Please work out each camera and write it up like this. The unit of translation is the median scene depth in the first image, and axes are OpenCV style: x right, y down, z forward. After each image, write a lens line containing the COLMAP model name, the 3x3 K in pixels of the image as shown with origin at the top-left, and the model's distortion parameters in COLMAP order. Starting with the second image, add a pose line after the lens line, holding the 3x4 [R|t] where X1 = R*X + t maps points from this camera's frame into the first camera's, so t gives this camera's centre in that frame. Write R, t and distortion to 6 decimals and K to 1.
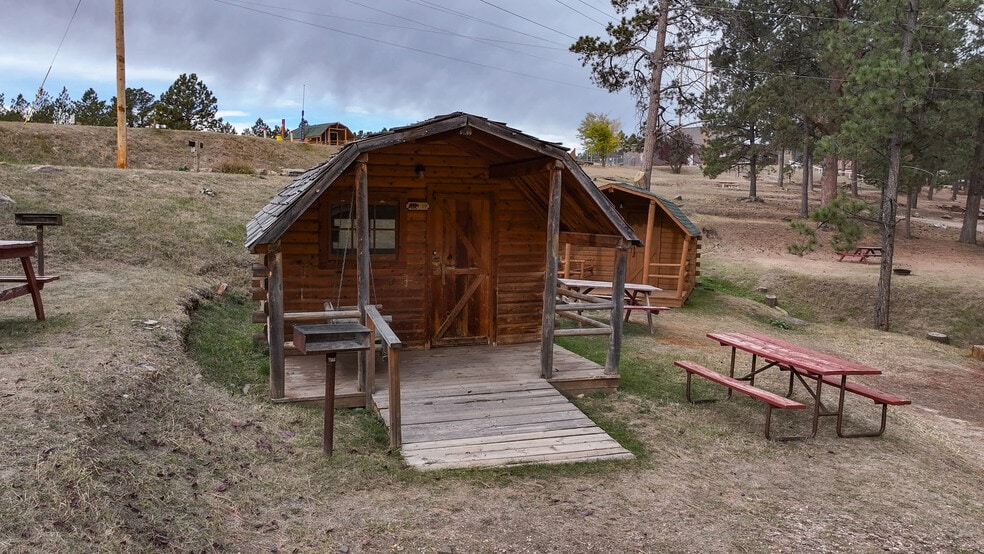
lens RADIAL K [[726.4, 0, 523.3], [0, 726.4, 271.8], [0, 0, 1]] dist [-0.004167, 0.003207]
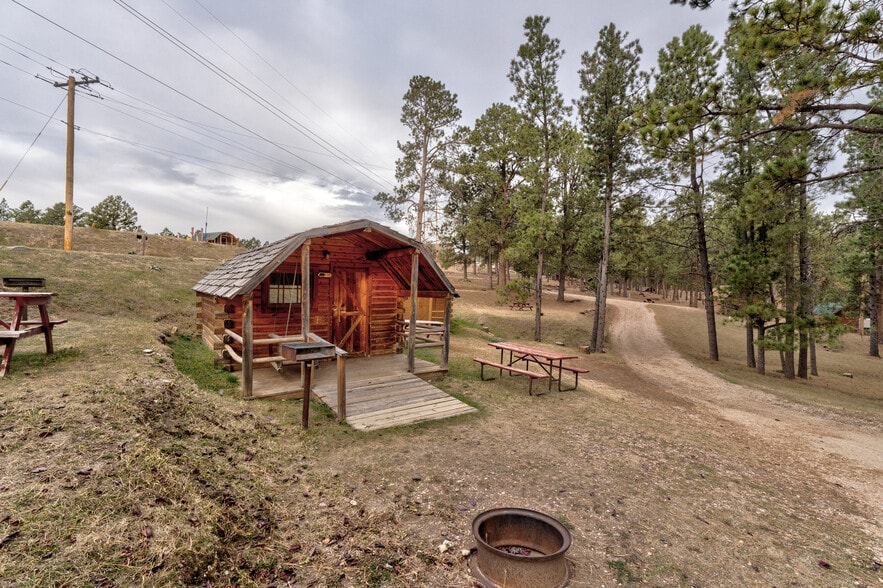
lens RADIAL K [[380.7, 0, 441.5], [0, 380.7, 294.0], [0, 0, 1]] dist [0.002310, -0.000491]
pose [[0.945691, -0.002072, 0.325060, -0.197590], [0.026635, 0.997111, -0.071133, 0.025526], [-0.323974, 0.075928, 0.943014, 0.095017]]
